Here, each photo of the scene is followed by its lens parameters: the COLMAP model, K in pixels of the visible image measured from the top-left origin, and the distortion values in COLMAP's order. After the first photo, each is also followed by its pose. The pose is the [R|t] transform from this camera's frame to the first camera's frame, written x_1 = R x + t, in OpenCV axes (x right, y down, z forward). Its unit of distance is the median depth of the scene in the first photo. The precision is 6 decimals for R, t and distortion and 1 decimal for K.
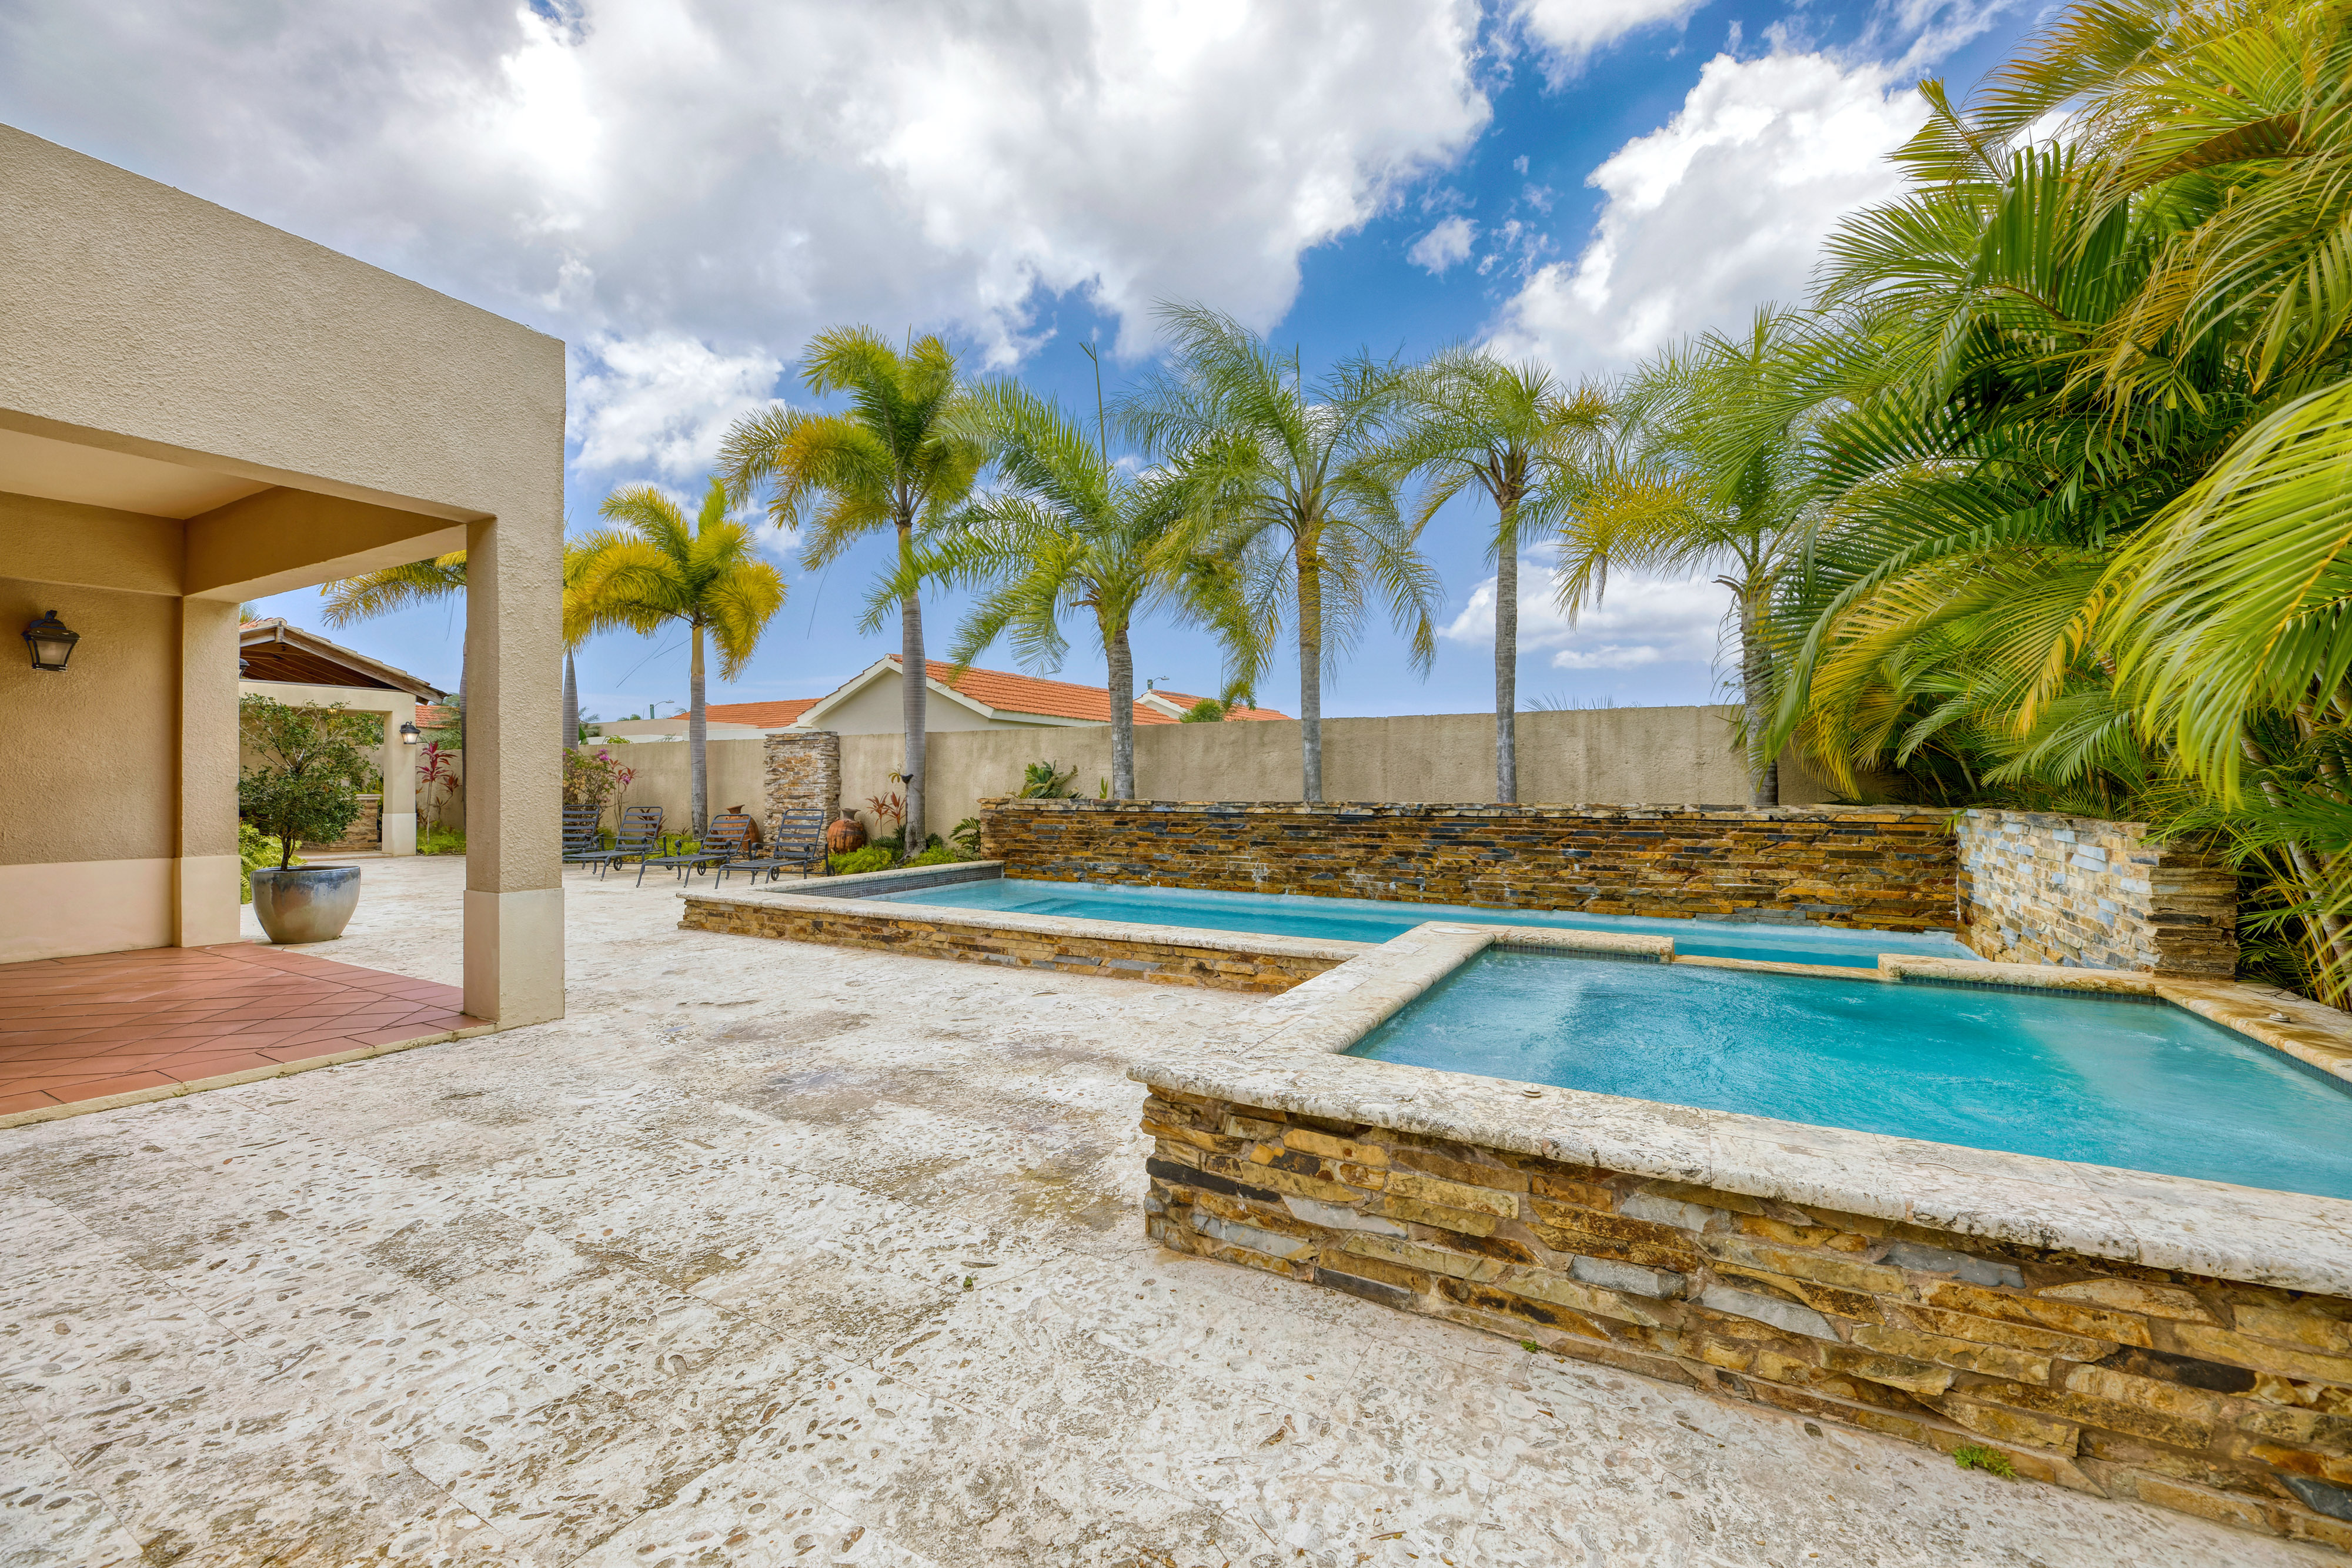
lens RADIAL K [[979.2, 0, 1176.0], [0, 979.2, 784.0], [0, 0, 1]] dist [-0.010069, -0.000004]
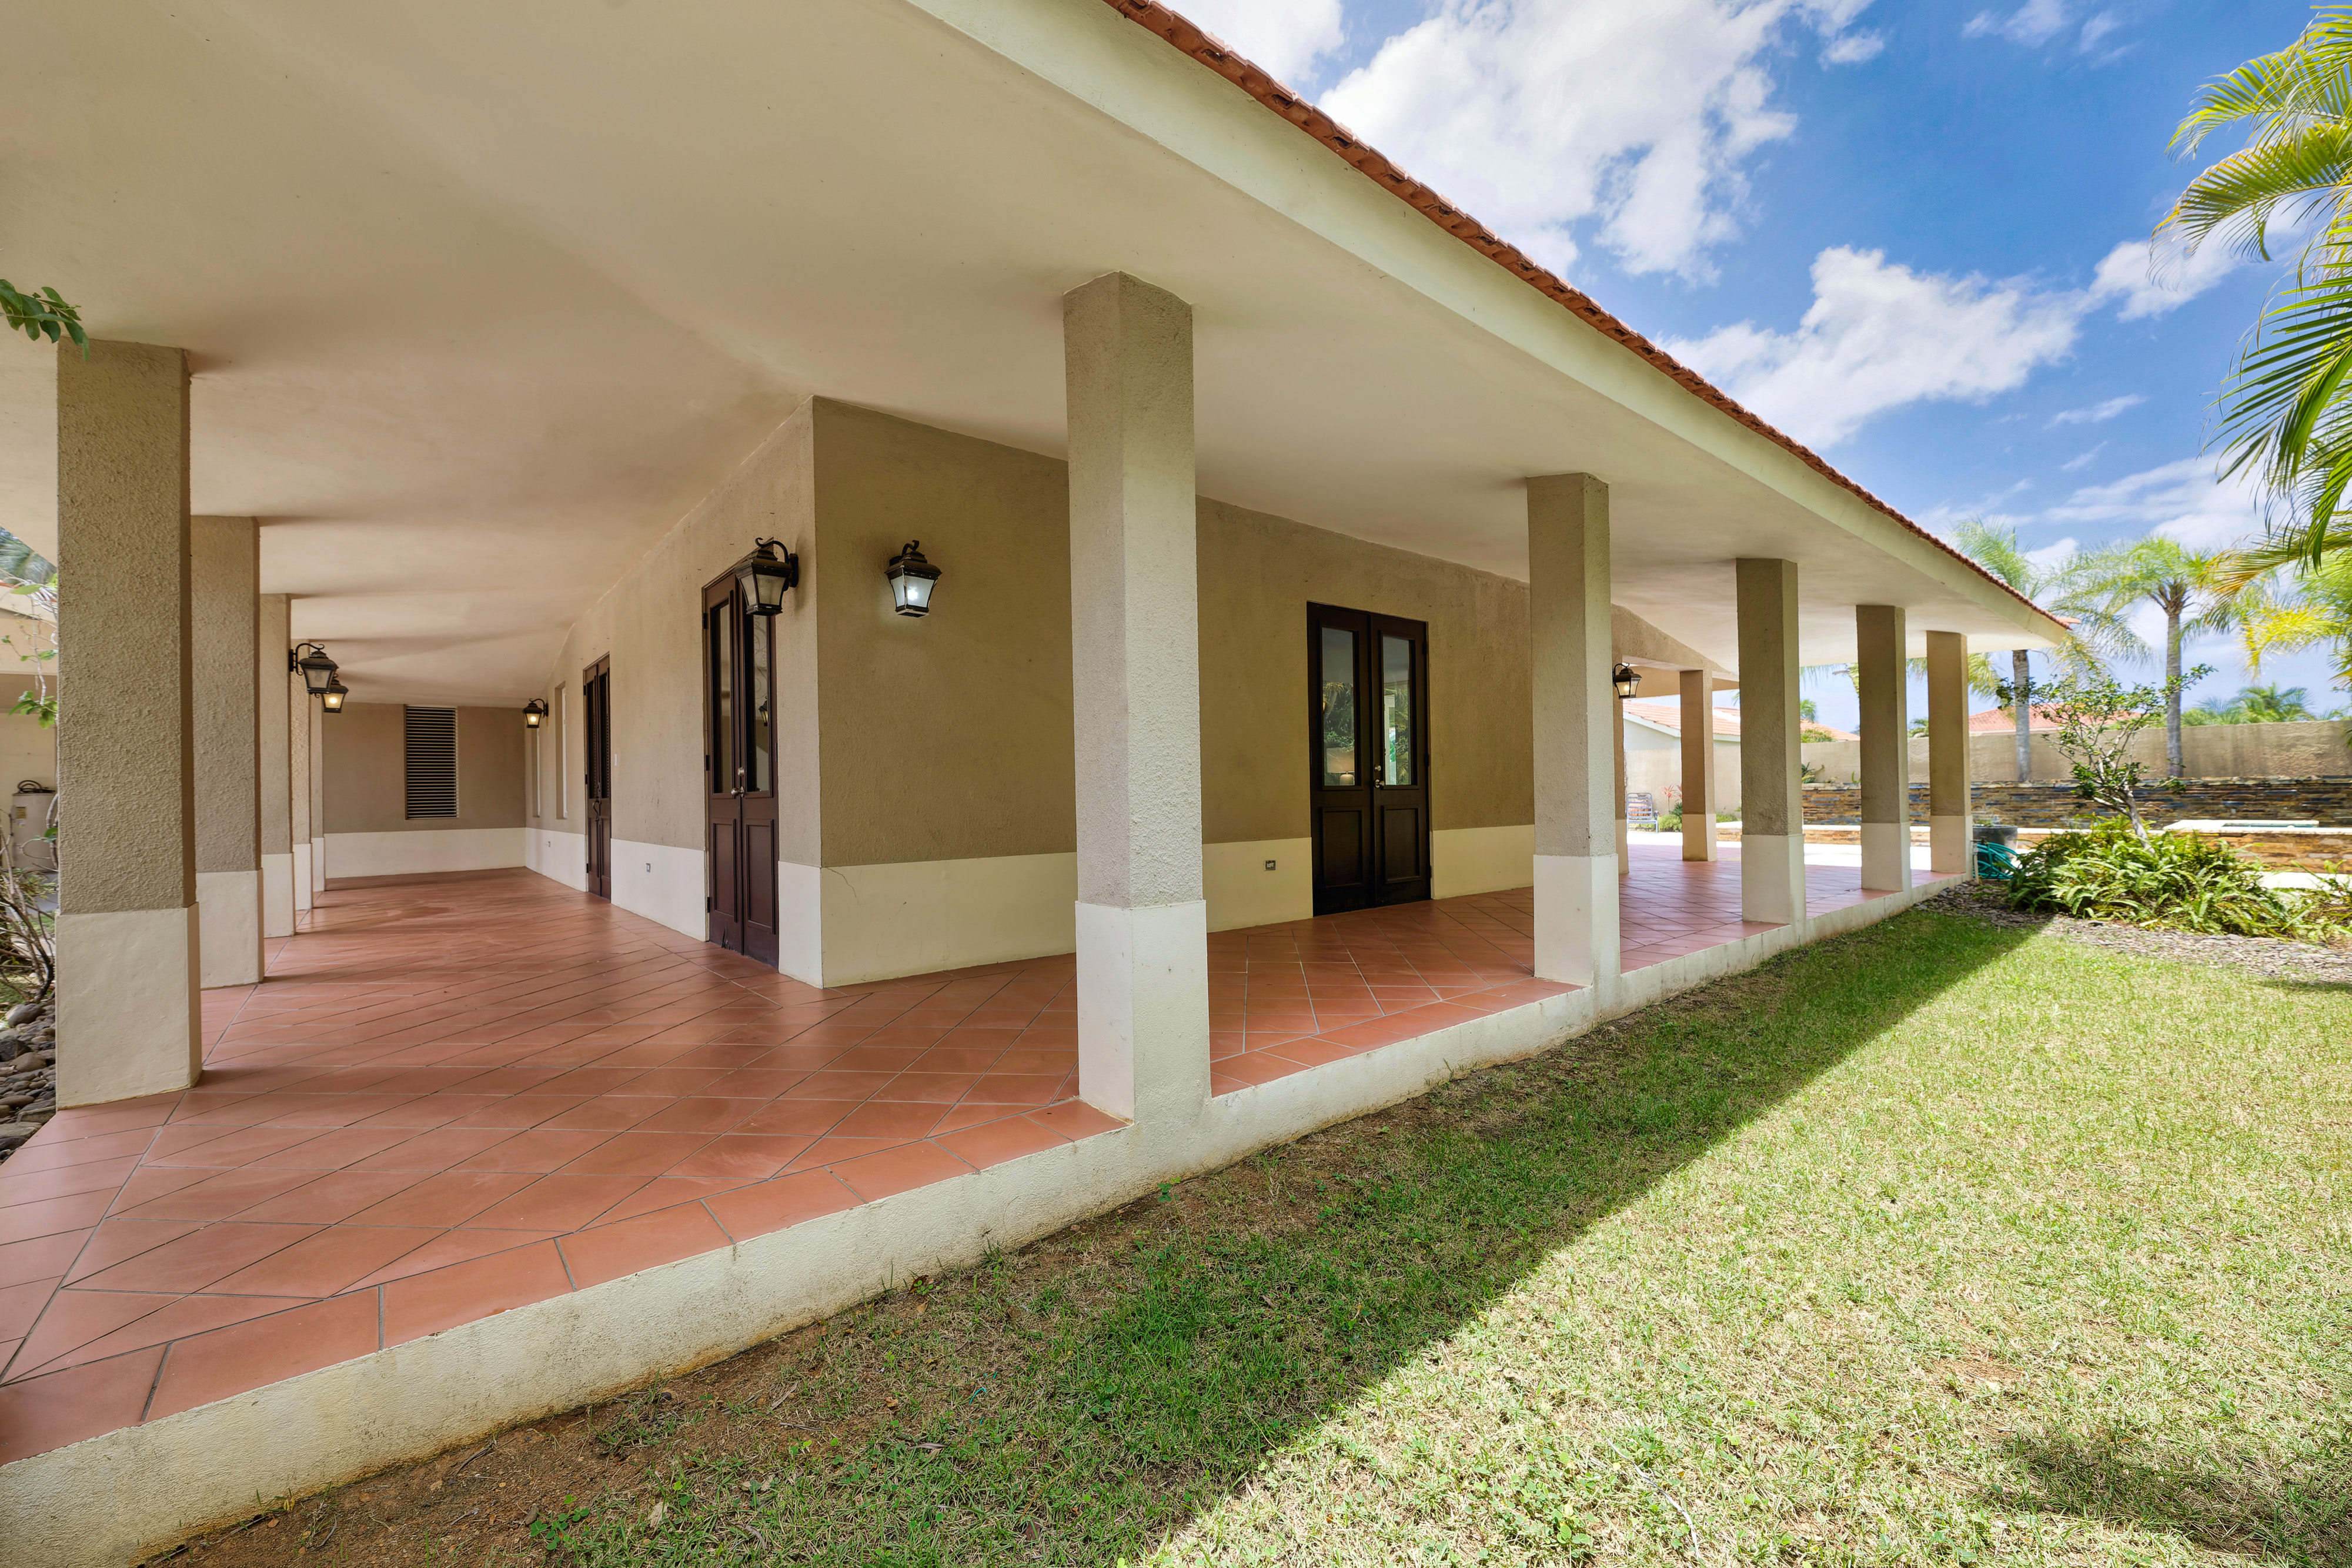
lens RADIAL K [[979.2, 0, 1176.0], [0, 979.2, 784.0], [0, 0, 1]] dist [-0.010069, -0.000004]
pose [[0.936168, -0.017613, -0.351112, -0.747280], [0.016772, 0.999845, -0.005438, 0.008505], [0.351153, -0.000798, 0.936318, -1.293187]]
